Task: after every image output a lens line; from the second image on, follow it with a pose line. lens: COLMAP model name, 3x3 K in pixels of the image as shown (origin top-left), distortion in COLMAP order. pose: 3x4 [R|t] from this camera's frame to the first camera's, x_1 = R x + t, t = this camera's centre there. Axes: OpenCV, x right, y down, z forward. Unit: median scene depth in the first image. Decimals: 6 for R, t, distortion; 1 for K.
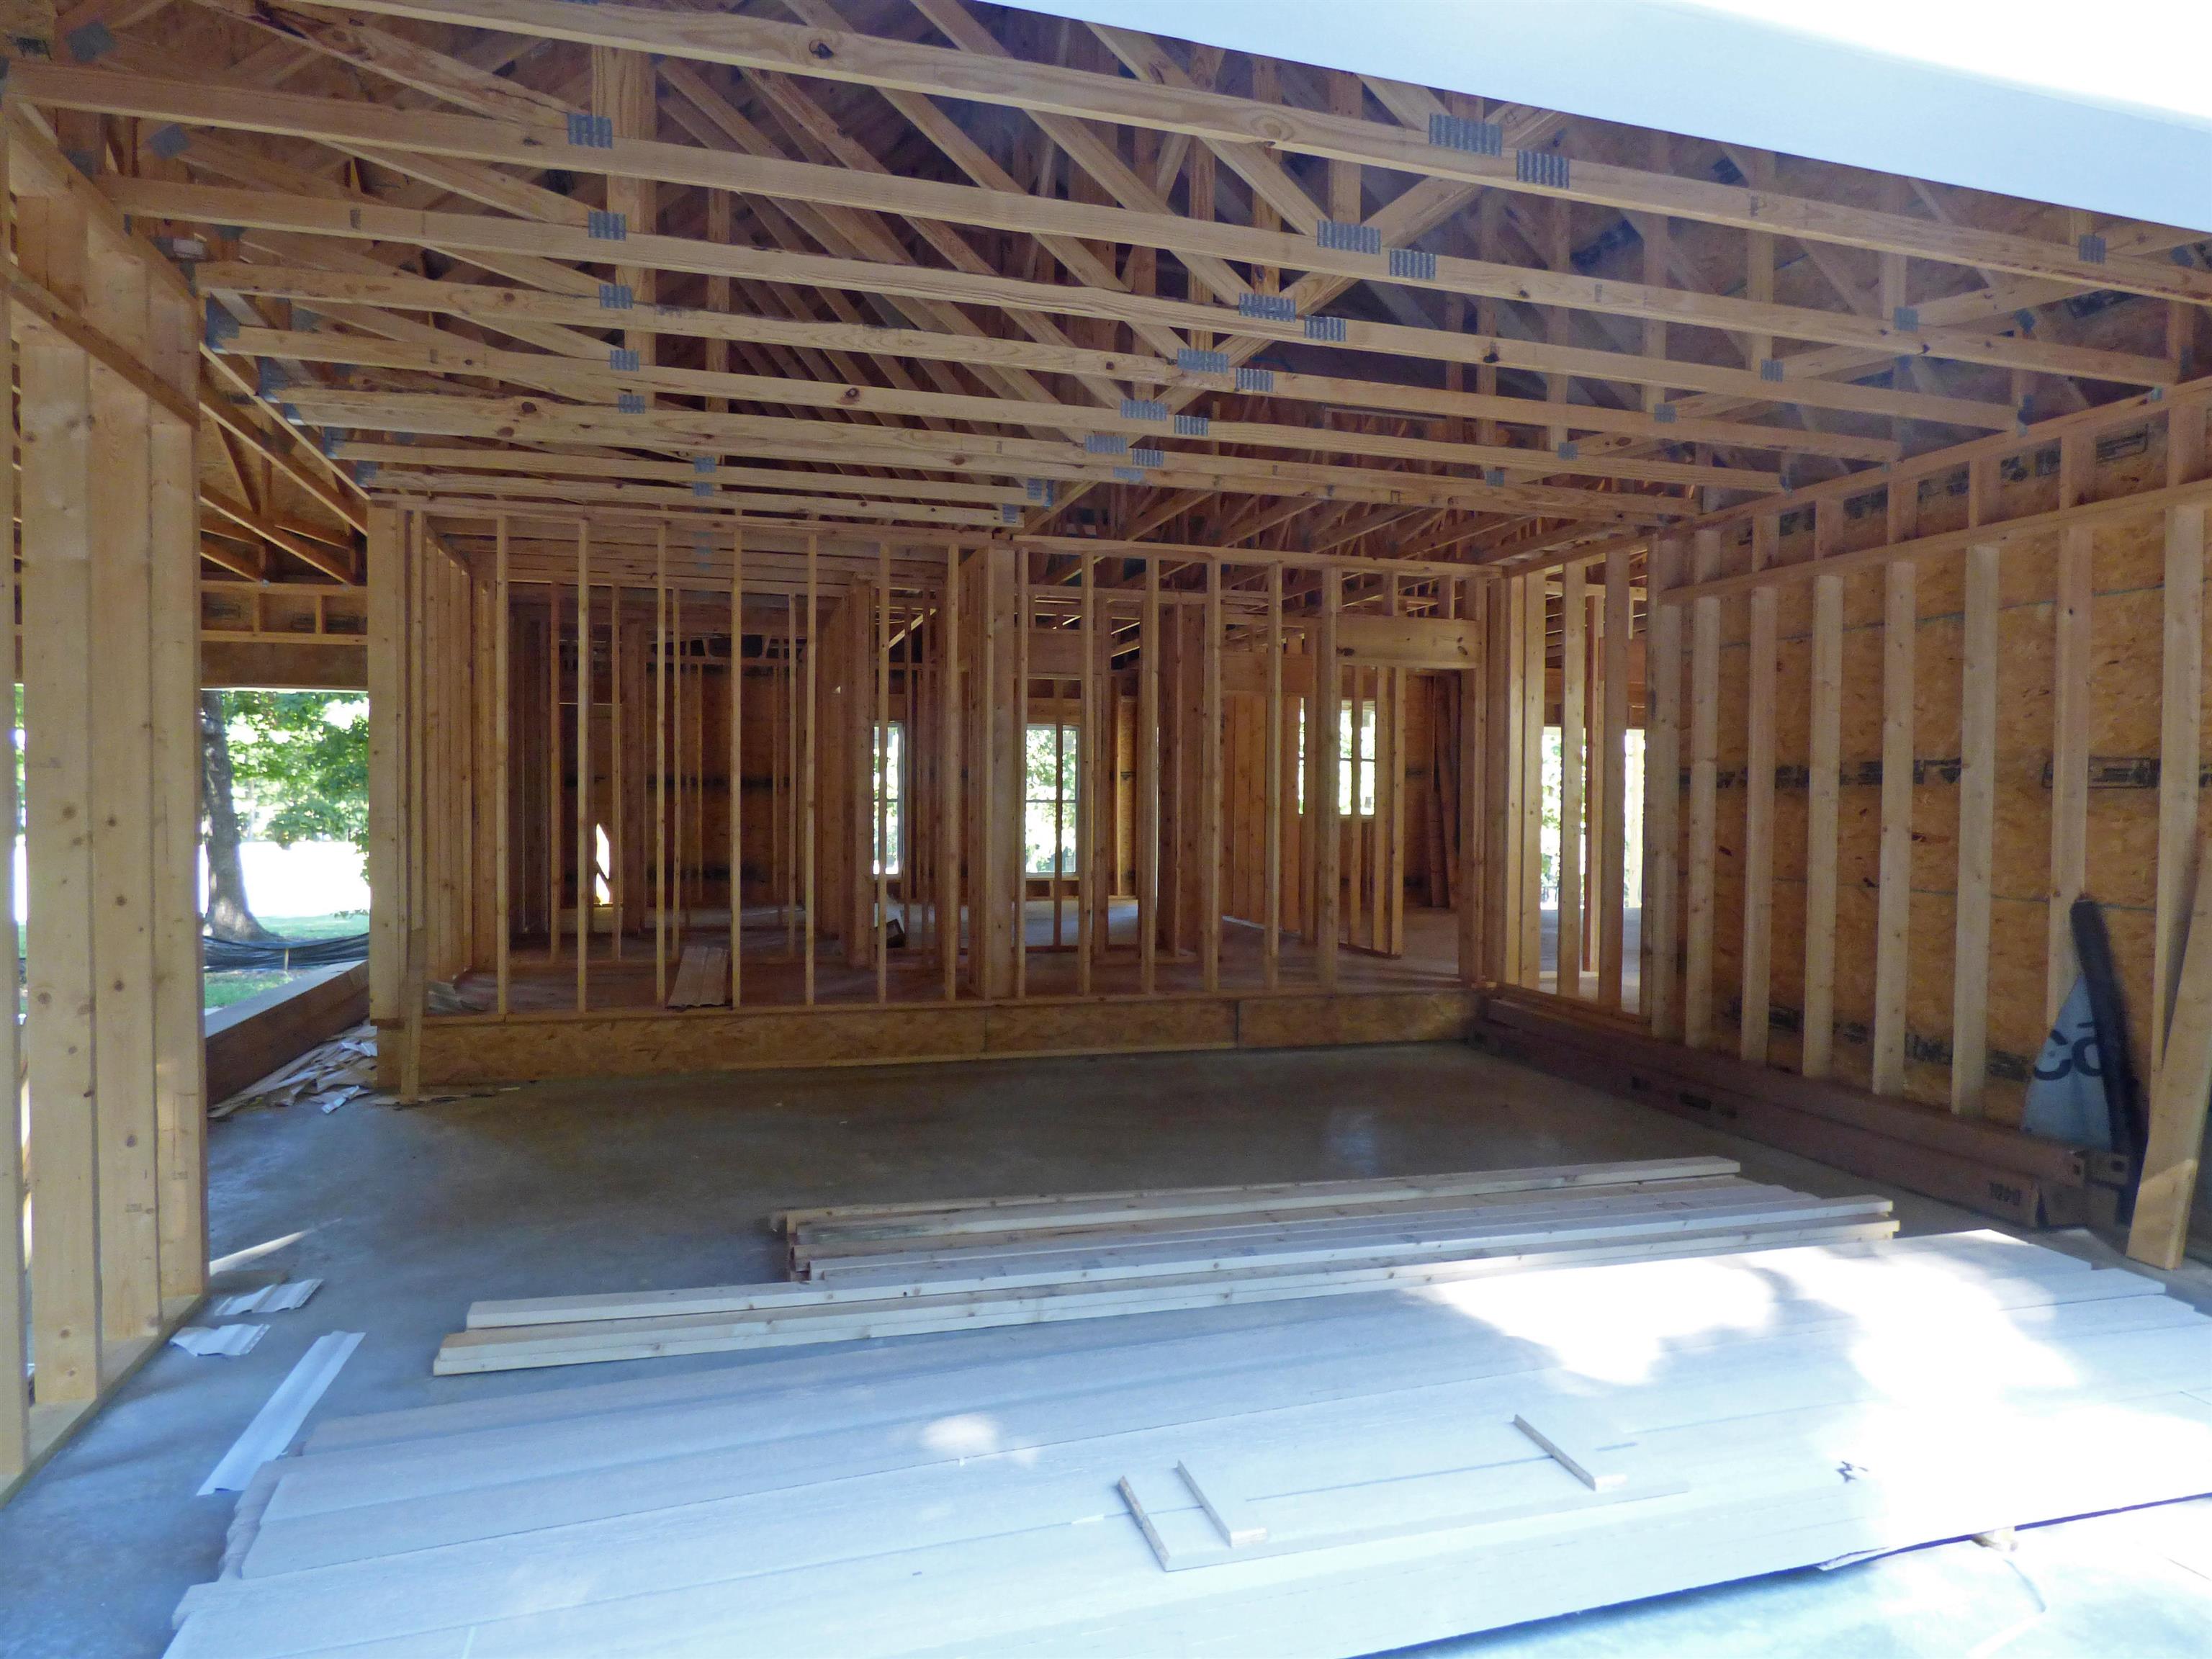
lens RADIAL K [[1371.7, 0, 1107.8], [0, 1371.7, 835.3], [0, 0, 1]] dist [-0.009067, -0.001598]
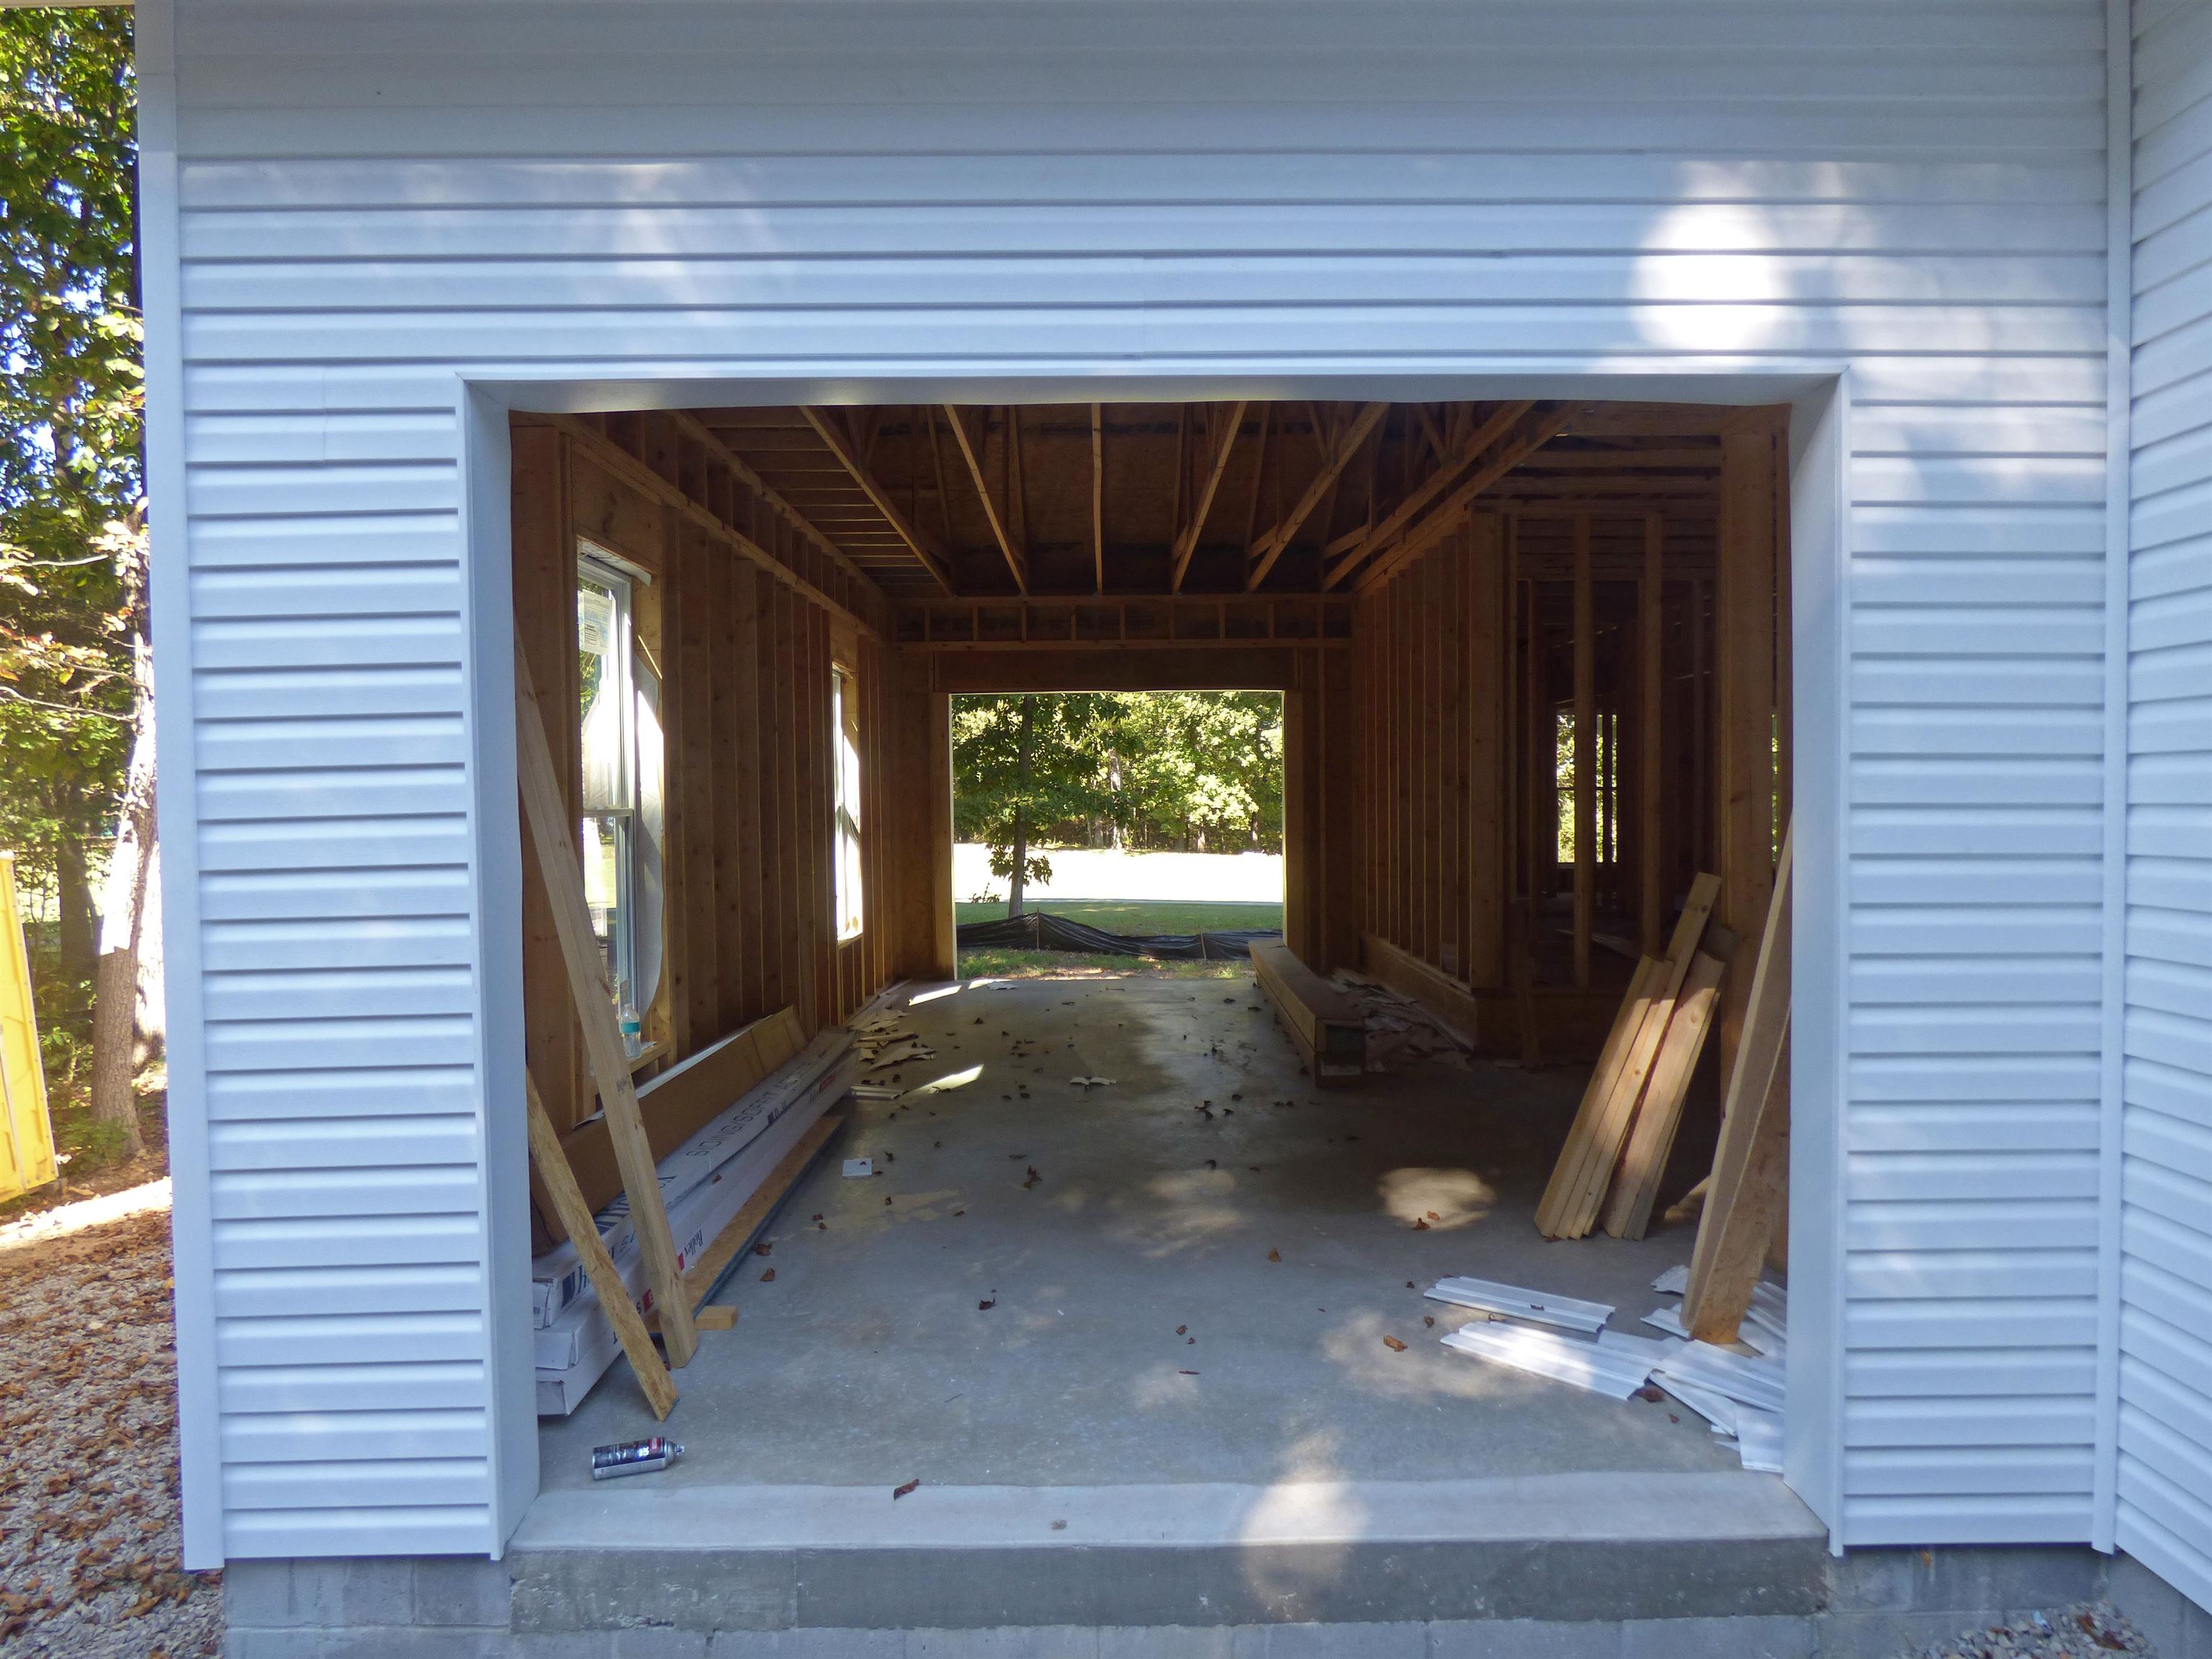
lens RADIAL K [[1371.7, 0, 1107.8], [0, 1371.7, 835.3], [0, 0, 1]] dist [-0.009067, -0.001598]
pose [[0.960753, -0.009362, -0.277249, -0.472966], [0.011874, 0.999902, 0.007385, 0.001714], [0.277153, -0.010388, 0.960770, -0.109017]]
